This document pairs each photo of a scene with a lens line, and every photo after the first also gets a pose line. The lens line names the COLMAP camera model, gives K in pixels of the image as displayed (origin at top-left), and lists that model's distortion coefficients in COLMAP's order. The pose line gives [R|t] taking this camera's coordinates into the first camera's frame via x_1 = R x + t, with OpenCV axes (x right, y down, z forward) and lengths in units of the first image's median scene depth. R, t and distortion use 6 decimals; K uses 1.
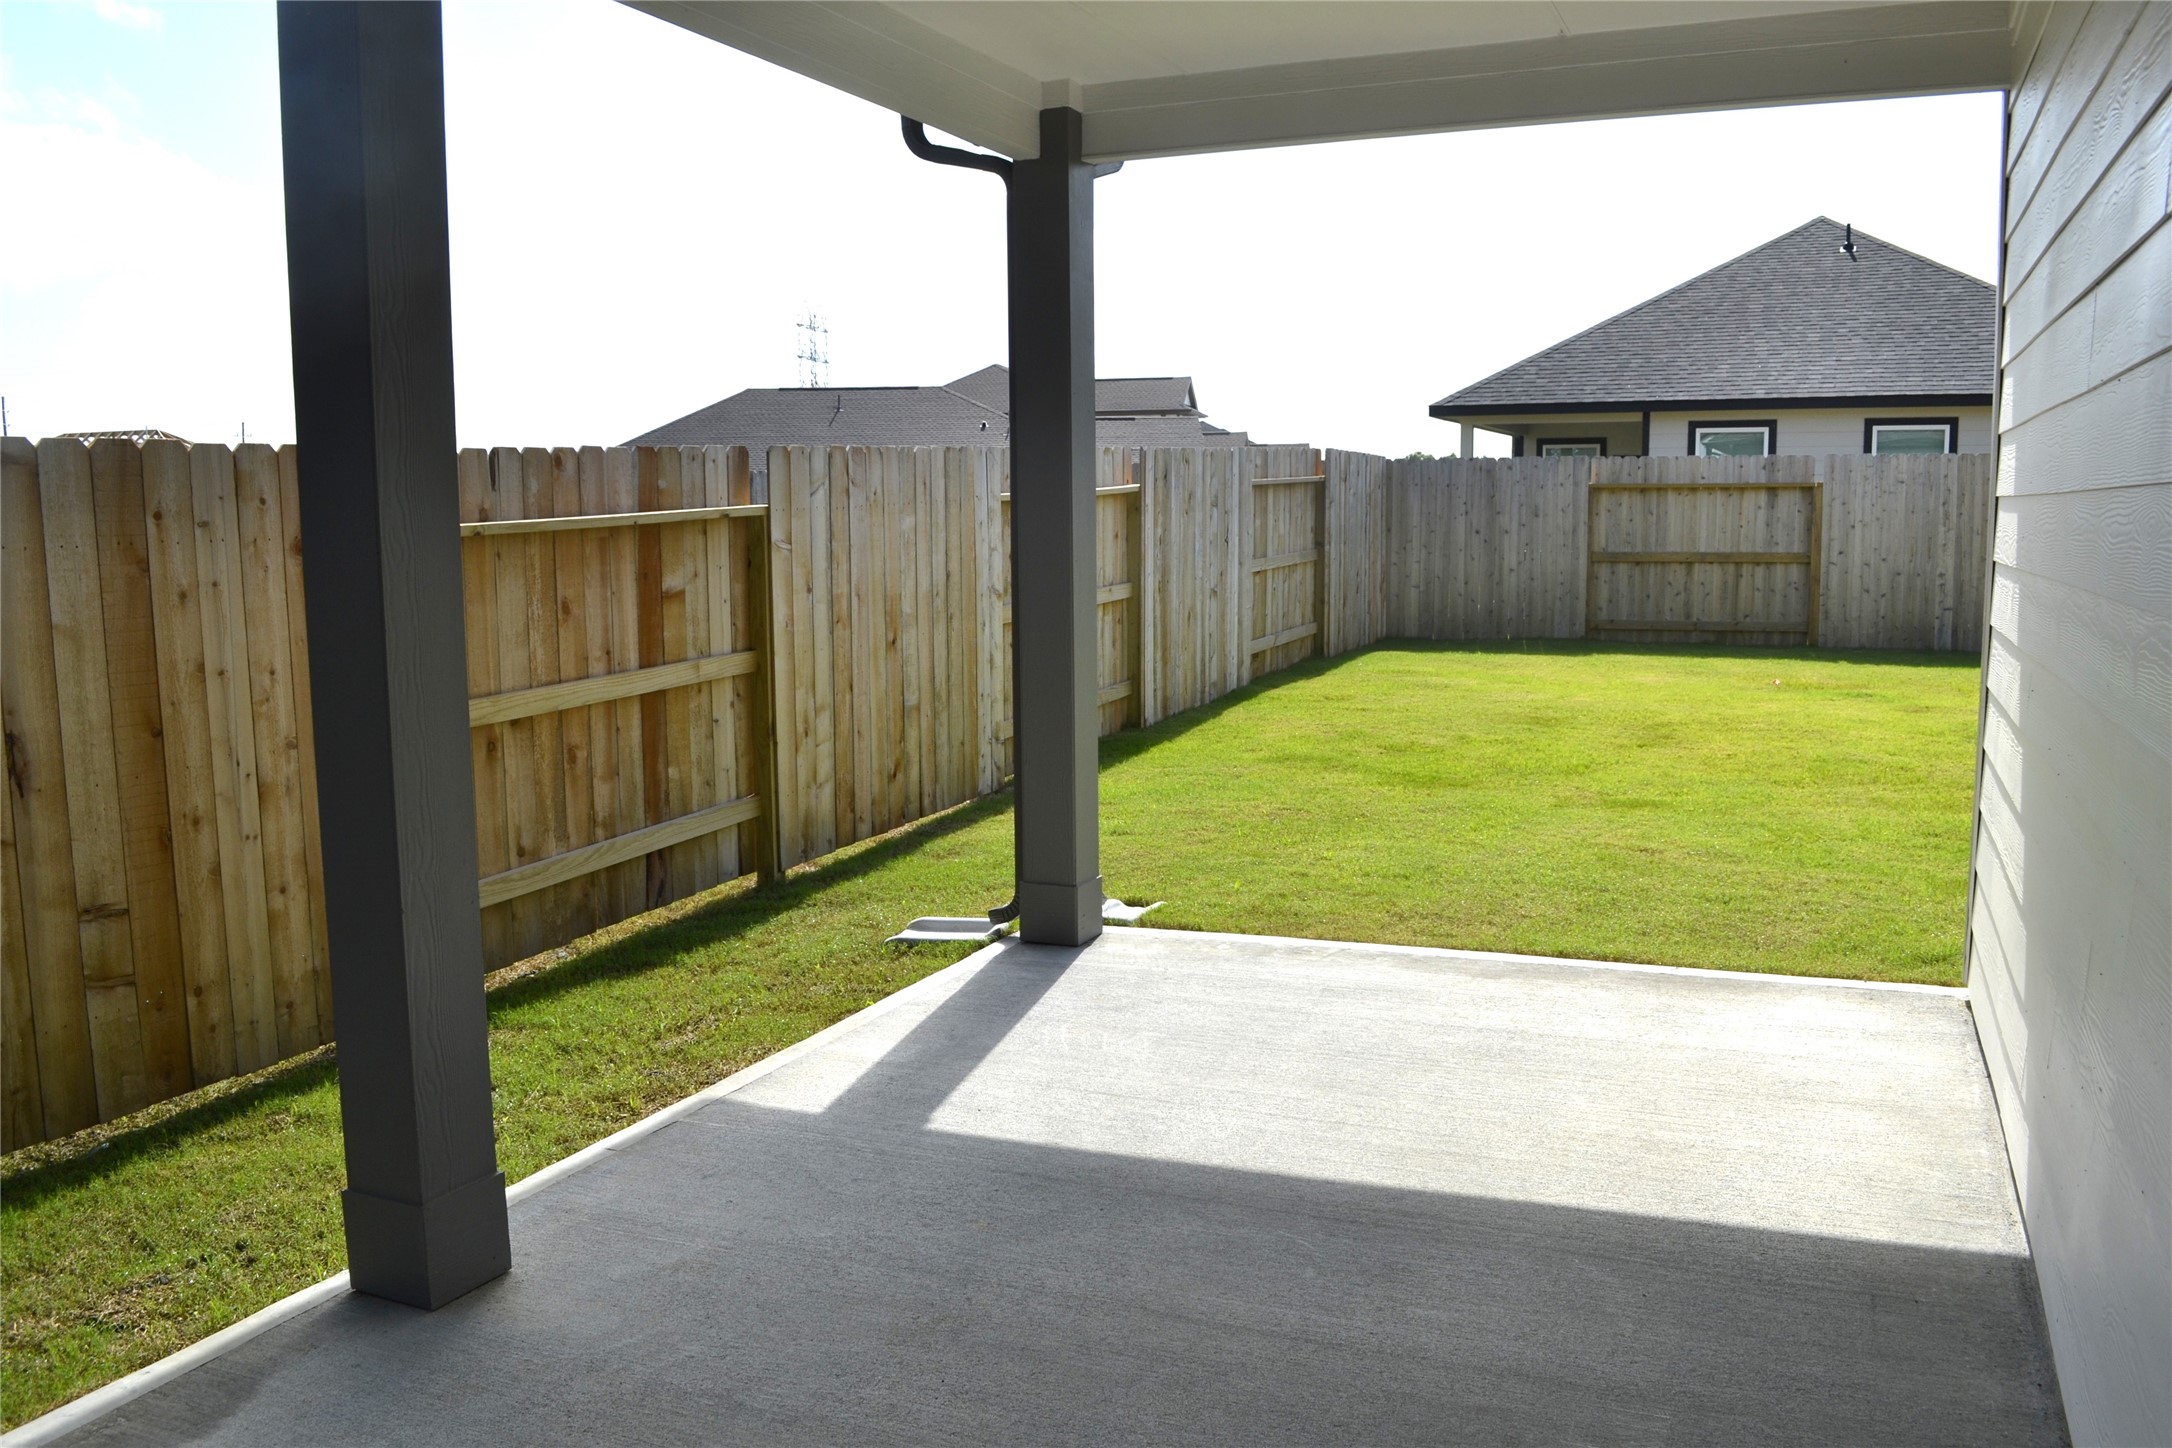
lens RADIAL K [[1767.1, 0, 1084.0], [0, 1767.1, 728.3], [0, 0, 1]] dist [-0.079583, 0.005916]
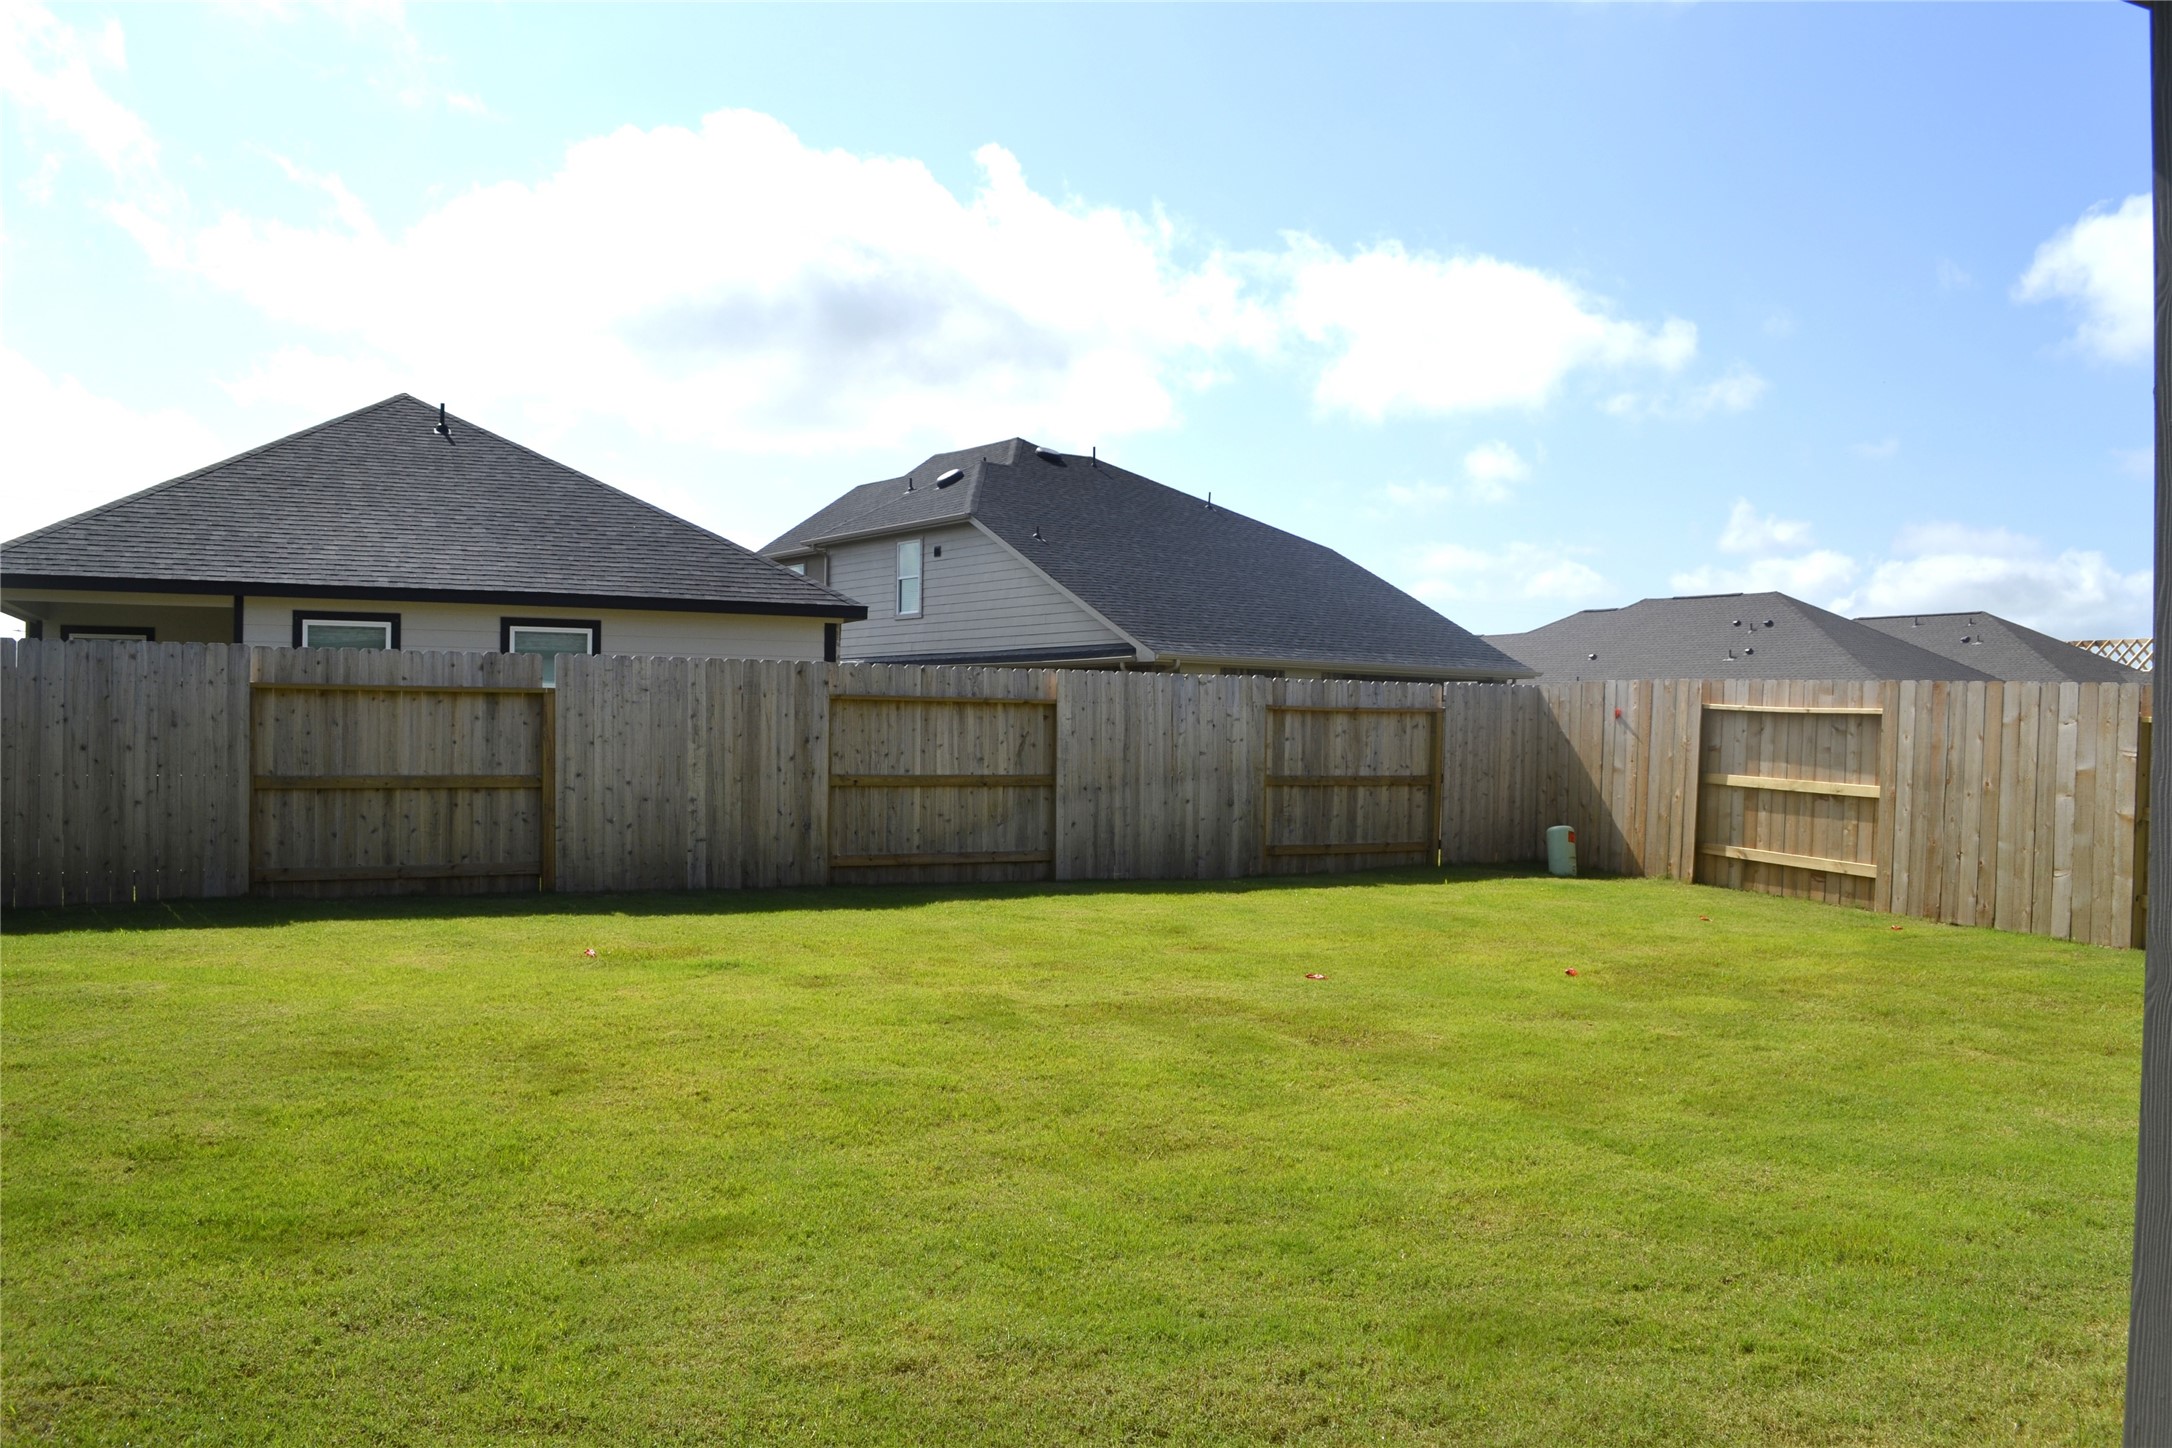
lens RADIAL K [[1767.1, 0, 1099.9], [0, 1767.1, 736.2], [0, 0, 1]] dist [-0.079583, 0.005916]
pose [[0.660075, 0.012897, 0.751089, -0.018230], [0.073284, 0.993978, -0.081471, -0.033263], [-0.747617, 0.108820, 0.655154, 0.271679]]
